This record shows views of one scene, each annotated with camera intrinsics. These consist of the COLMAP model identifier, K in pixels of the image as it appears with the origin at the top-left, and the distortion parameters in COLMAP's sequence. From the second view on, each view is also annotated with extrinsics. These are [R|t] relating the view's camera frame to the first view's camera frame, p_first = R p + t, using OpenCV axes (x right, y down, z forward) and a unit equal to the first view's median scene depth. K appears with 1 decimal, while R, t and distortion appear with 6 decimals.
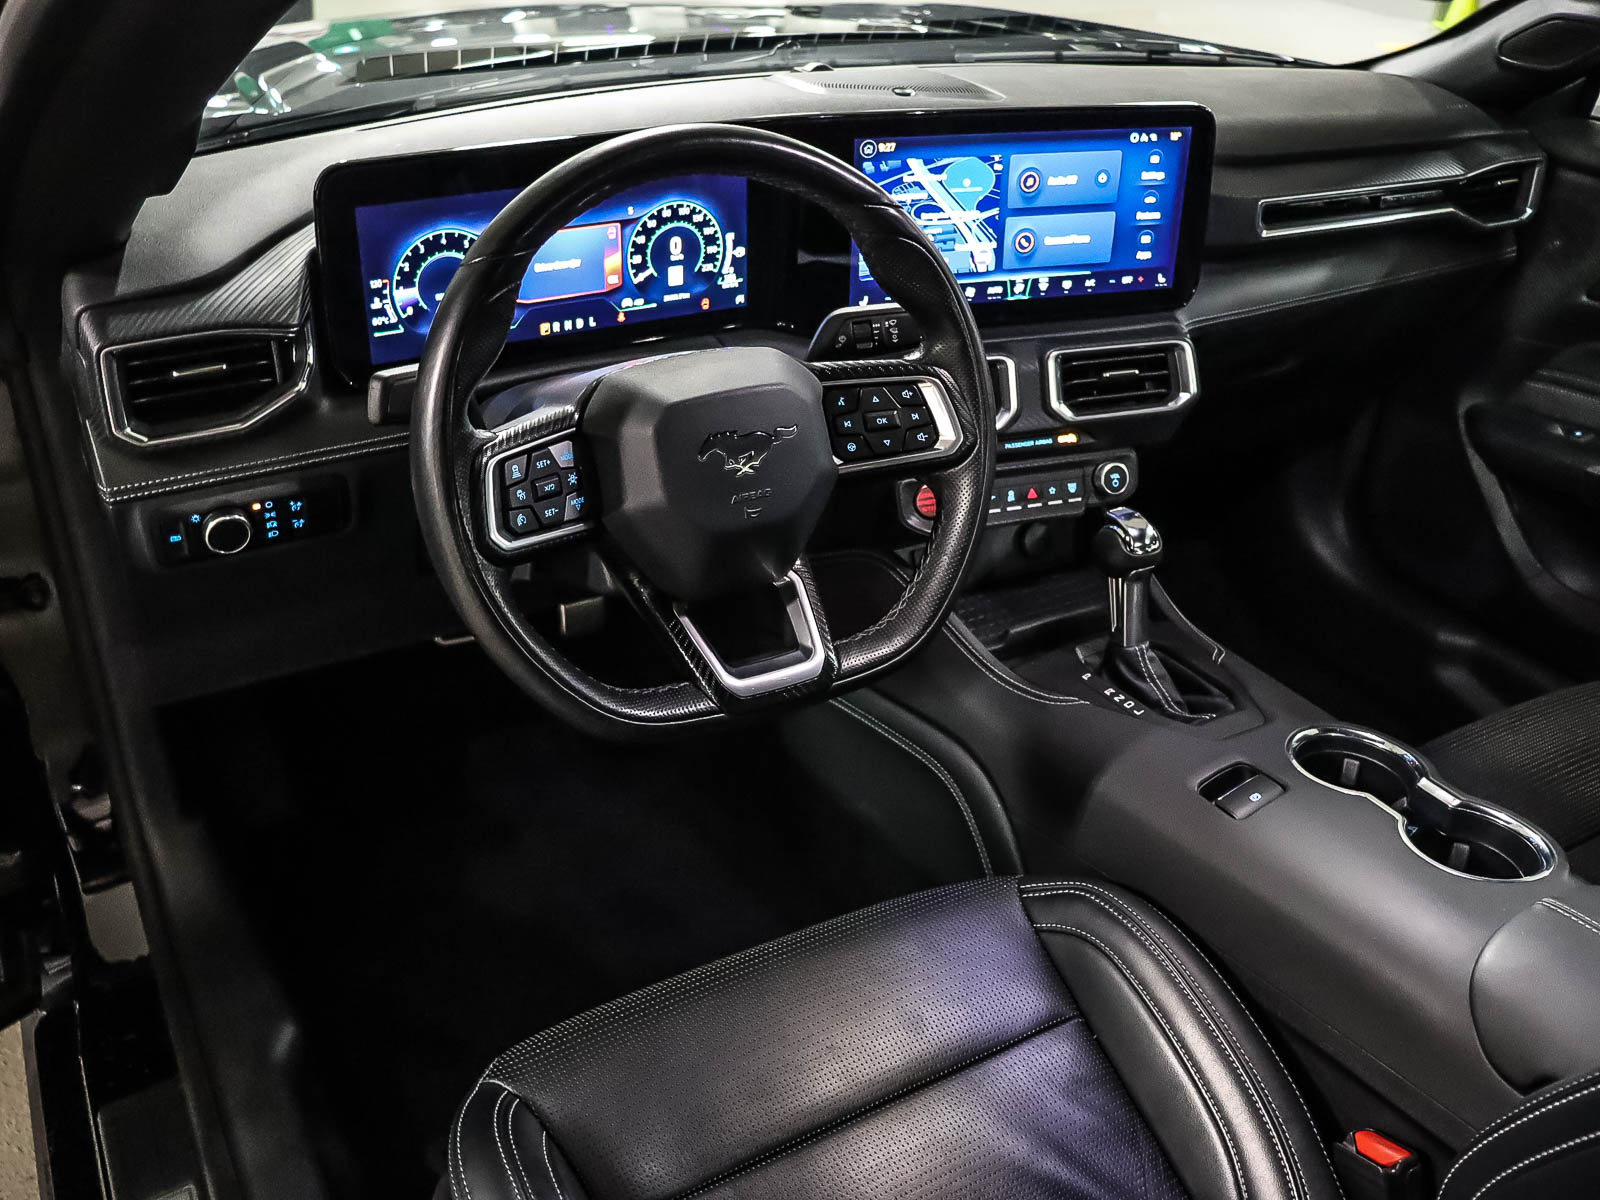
lens RADIAL K [[1485.7, 0, 838.3], [0, 1485.7, 599.5], [0, 0, 1]] dist [-0.180095, 0.147254]
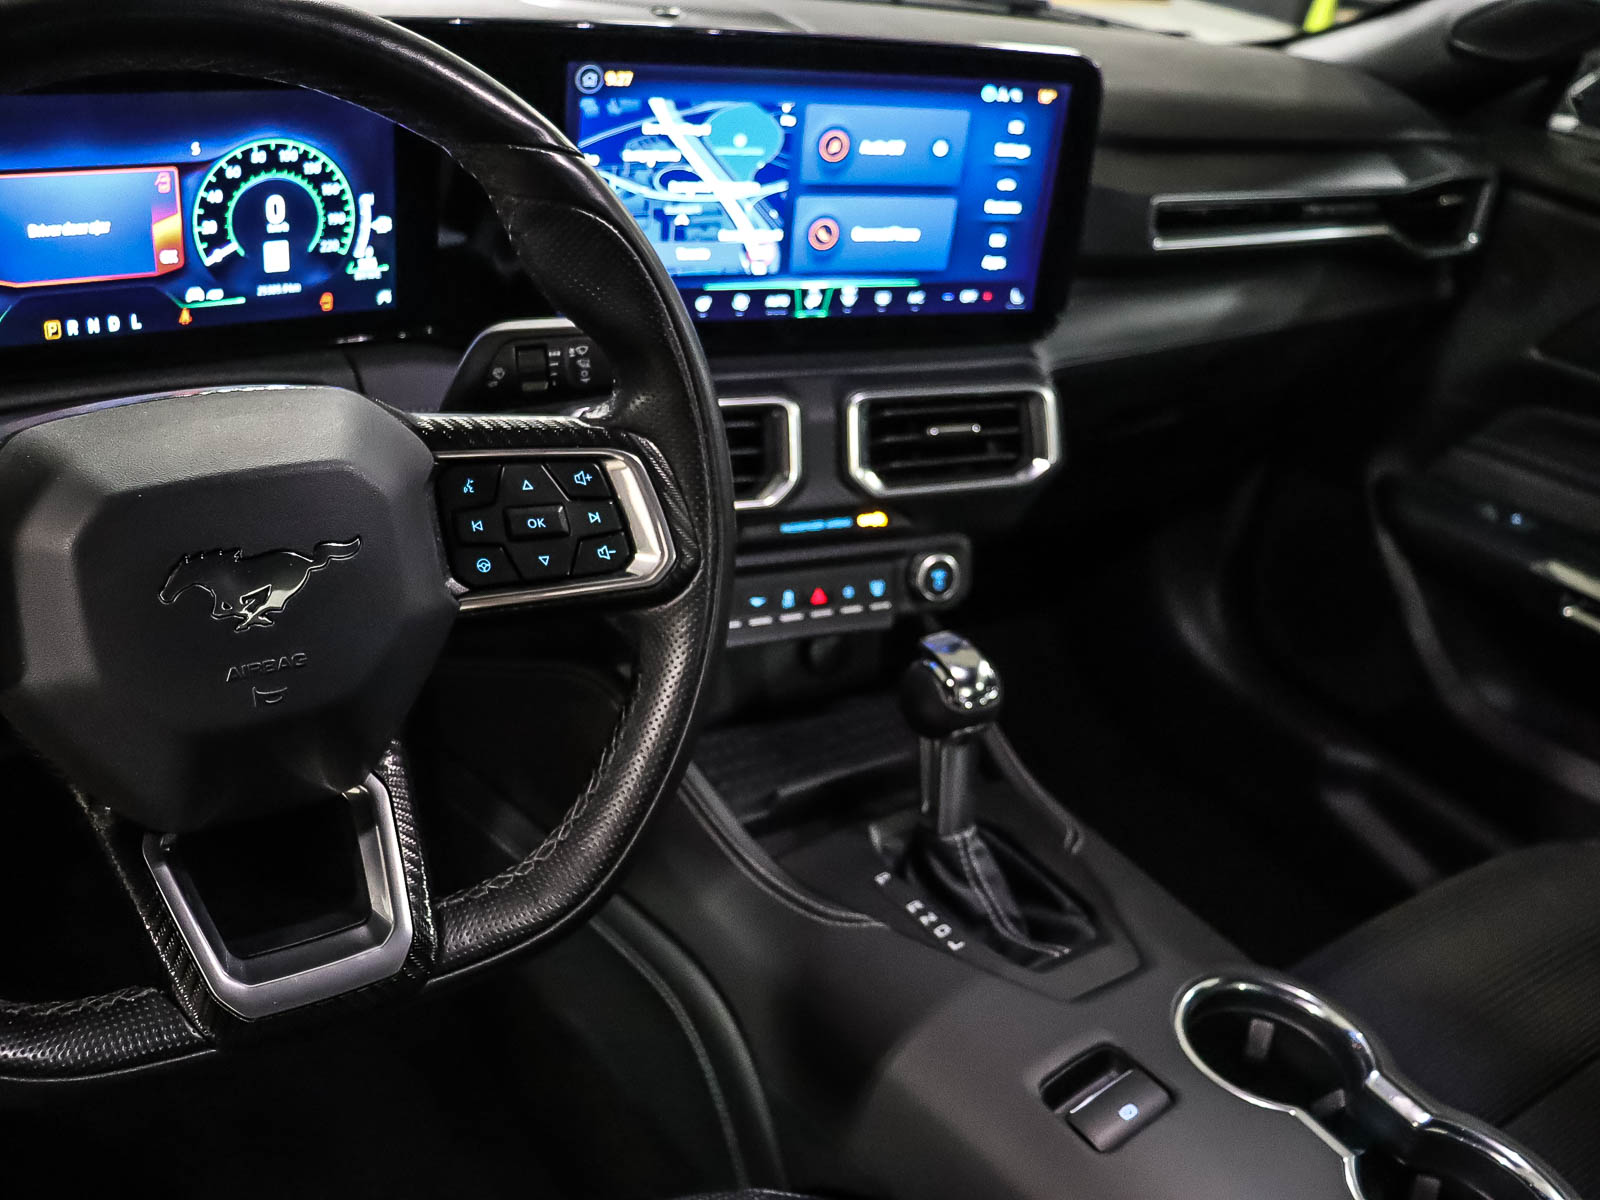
lens RADIAL K [[1485.7, 0, 838.3], [0, 1485.7, 599.5], [0, 0, 1]] dist [-0.180095, 0.147254]
pose [[0.992832, 0.040362, 0.112495, 0.065534], [-0.040588, 0.999176, -0.000280, -0.074980], [-0.112413, -0.004288, 0.993652, 0.324194]]
